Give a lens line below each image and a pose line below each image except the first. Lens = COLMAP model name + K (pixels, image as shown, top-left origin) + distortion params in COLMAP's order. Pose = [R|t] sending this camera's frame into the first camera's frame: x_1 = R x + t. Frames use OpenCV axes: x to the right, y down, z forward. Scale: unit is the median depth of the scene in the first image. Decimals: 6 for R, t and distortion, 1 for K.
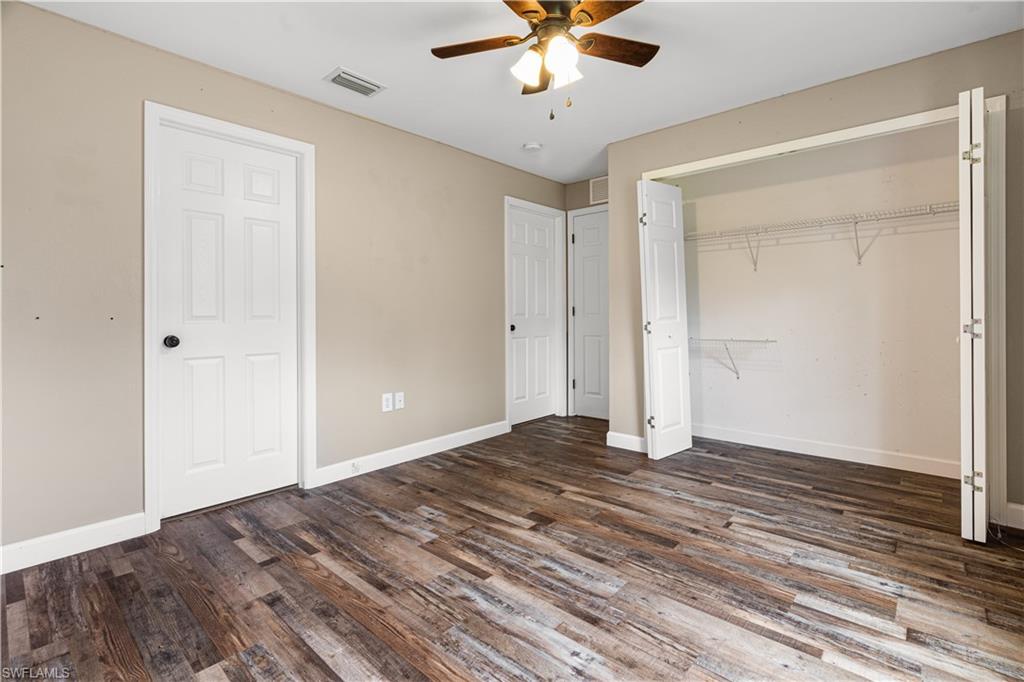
lens RADIAL K [[469.3, 0, 512.6], [0, 469.3, 315.3], [0, 0, 1]] dist [0.002693, 0.000216]
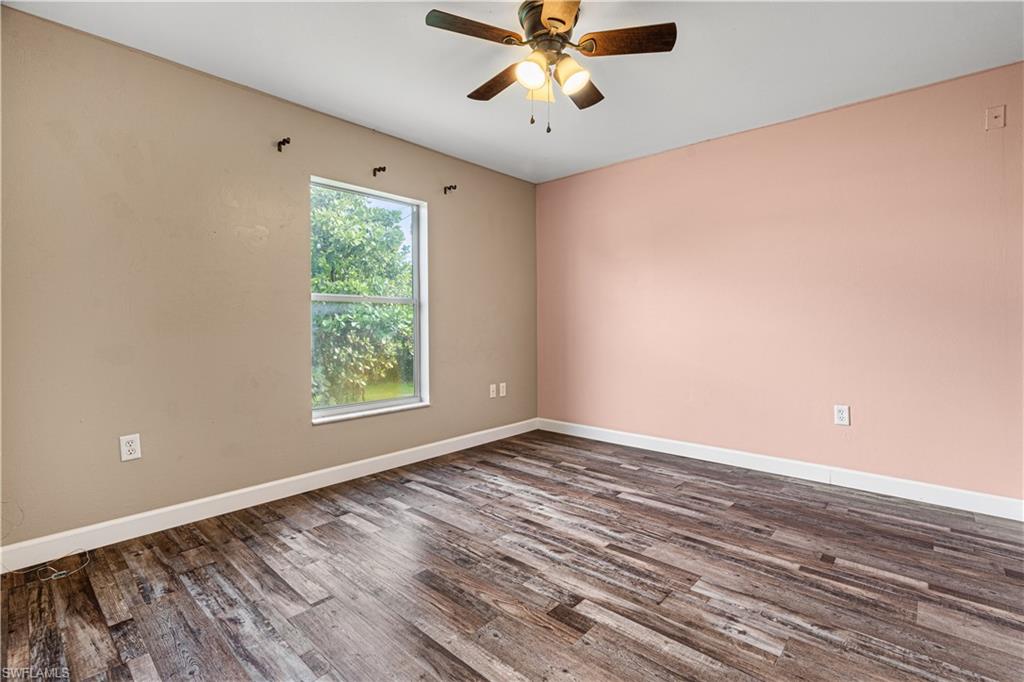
lens RADIAL K [[469.3, 0, 512.0], [0, 469.3, 338.1], [0, 0, 1]] dist [0.002693, 0.000216]
pose [[-0.999873, 0.013561, 0.008327, 0.159803], [0.013776, 0.999559, 0.026322, 0.004022], [-0.007966, 0.026434, -0.999619, 2.021220]]
